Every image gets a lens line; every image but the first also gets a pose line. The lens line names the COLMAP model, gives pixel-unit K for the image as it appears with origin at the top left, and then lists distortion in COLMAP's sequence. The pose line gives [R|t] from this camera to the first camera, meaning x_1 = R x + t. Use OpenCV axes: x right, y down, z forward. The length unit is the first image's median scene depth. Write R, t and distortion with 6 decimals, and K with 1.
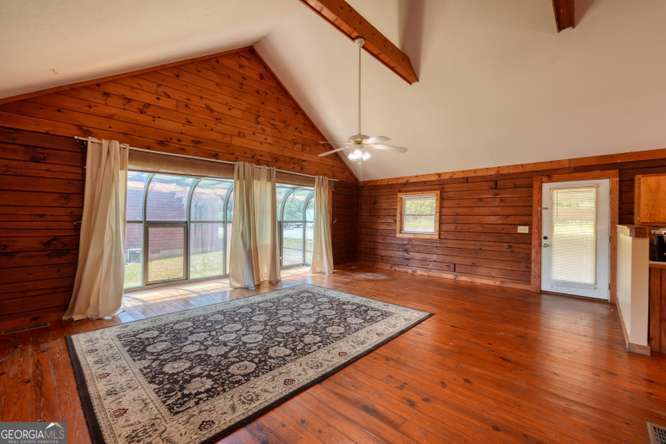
lens RADIAL K [[282.9, 0, 335.2], [0, 282.9, 227.1], [0, 0, 1]] dist [-0.007275, 0.004359]
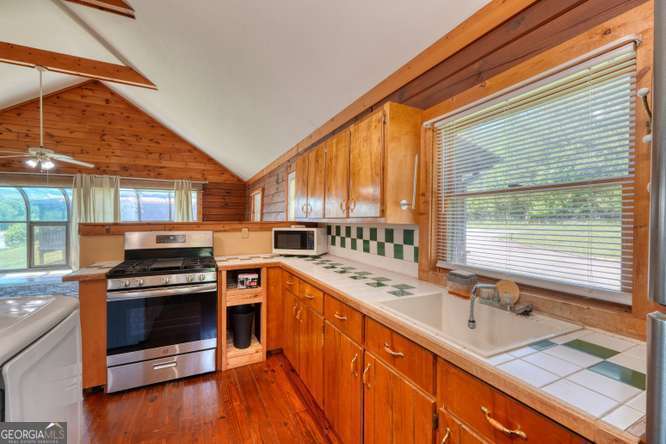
lens RADIAL K [[282.9, 0, 339.4], [0, 282.9, 227.3], [0, 0, 1]] dist [-0.007275, 0.004359]
pose [[0.913201, 0.004444, -0.407486, 1.204900], [-0.008255, 0.999937, -0.007593, 0.006744], [0.407427, 0.010298, 0.913180, 0.326610]]
